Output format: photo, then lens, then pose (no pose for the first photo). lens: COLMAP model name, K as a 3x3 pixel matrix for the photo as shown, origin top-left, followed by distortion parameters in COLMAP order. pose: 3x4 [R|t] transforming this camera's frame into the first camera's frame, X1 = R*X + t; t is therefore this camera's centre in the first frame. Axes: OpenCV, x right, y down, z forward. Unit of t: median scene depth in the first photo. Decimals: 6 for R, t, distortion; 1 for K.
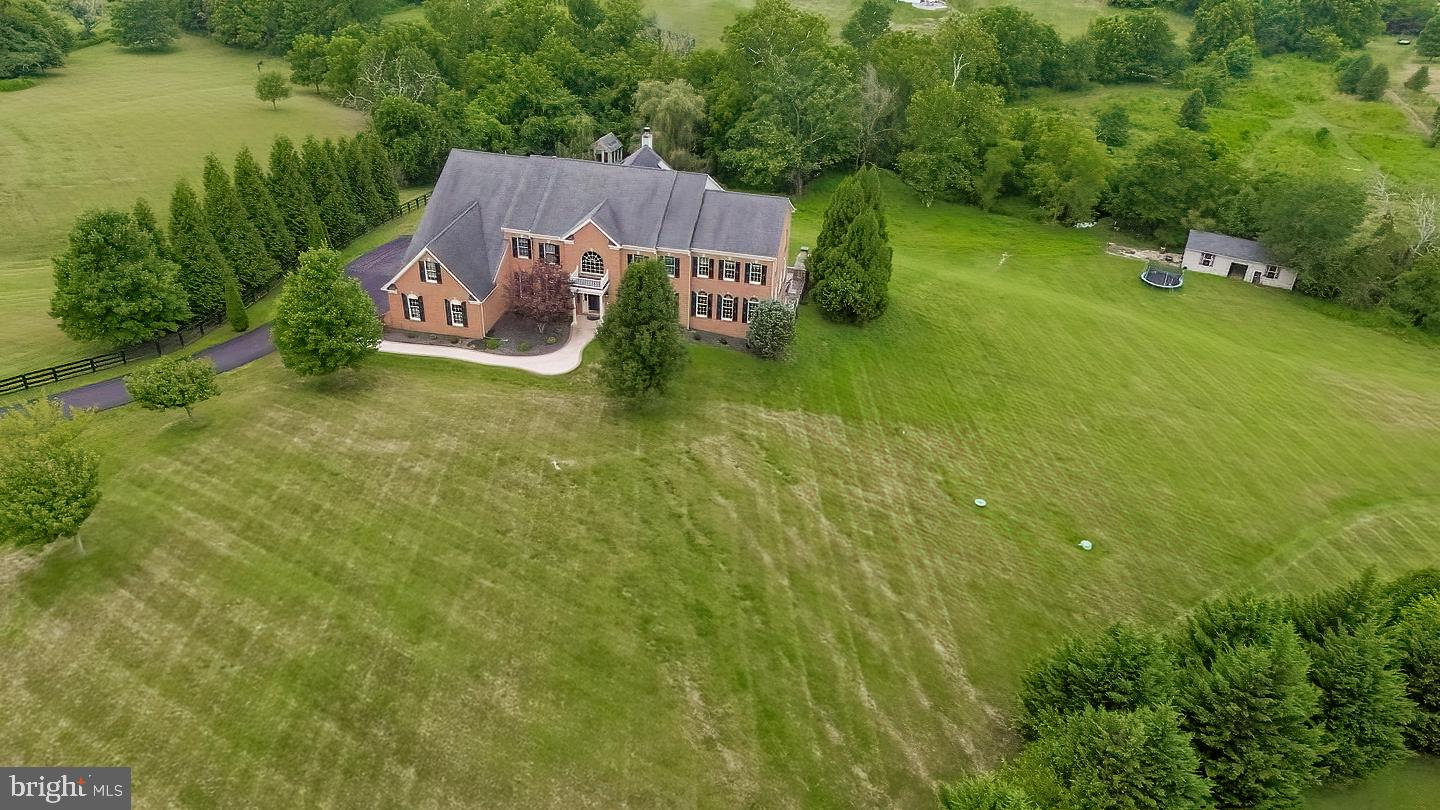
lens RADIAL K [[938.8, 0, 720.0], [0, 938.8, 405.0], [0, 0, 1]] dist [-0.003192, 0.000050]
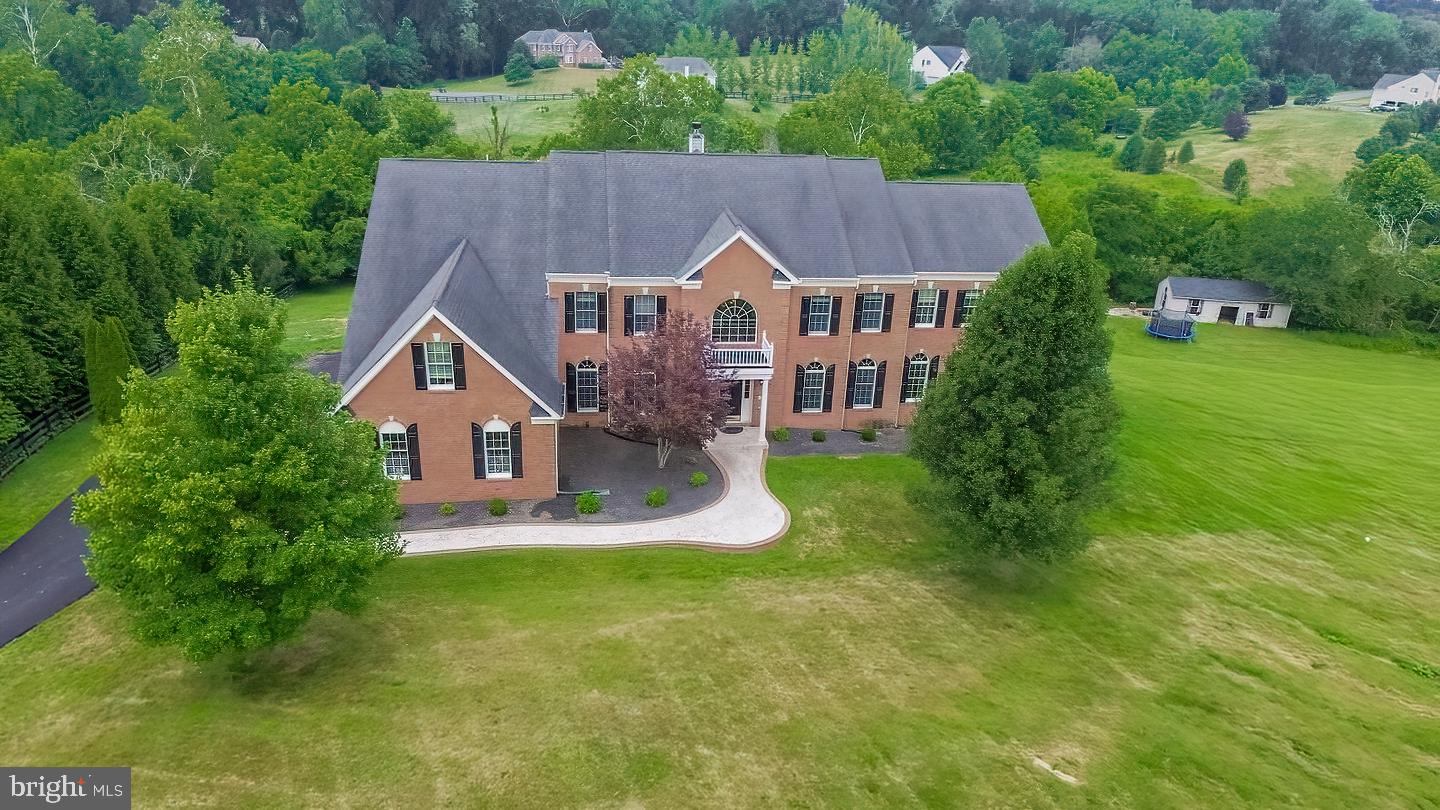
lens RADIAL K [[938.8, 0, 720.0], [0, 938.8, 405.0], [0, 0, 1]] dist [-0.003192, 0.000050]
pose [[0.948538, -0.128031, 0.289628, -0.306156], [0.173549, 0.975210, -0.137284, -0.037090], [-0.264871, 0.180484, 0.947243, 0.527219]]
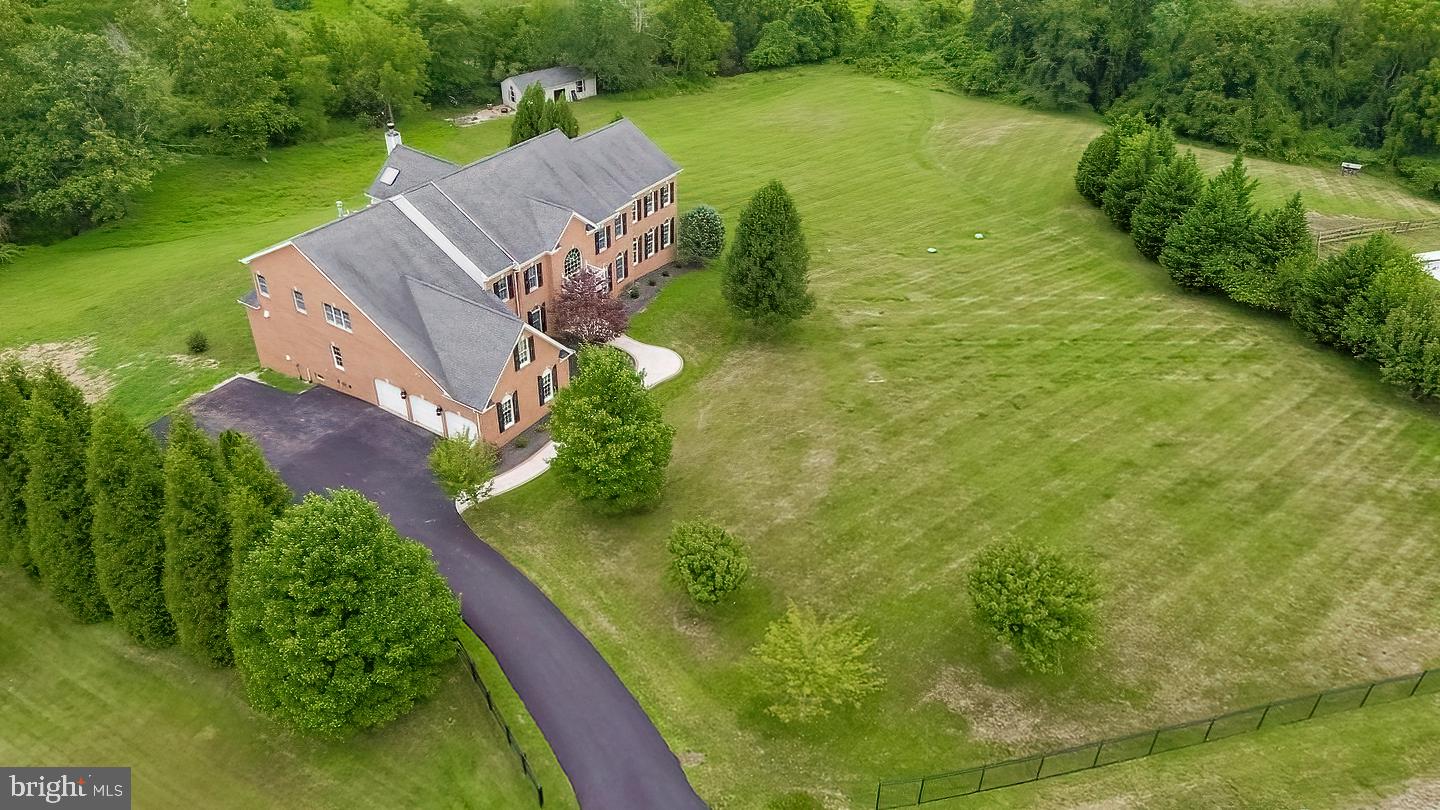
lens RADIAL K [[938.8, 0, 720.0], [0, 938.8, 405.0], [0, 0, 1]] dist [-0.003192, 0.000050]
pose [[0.397176, -0.562480, 0.725167, -0.742654], [0.491222, 0.797741, 0.349729, -0.257679], [-0.775211, 0.217313, 0.593146, 0.426857]]
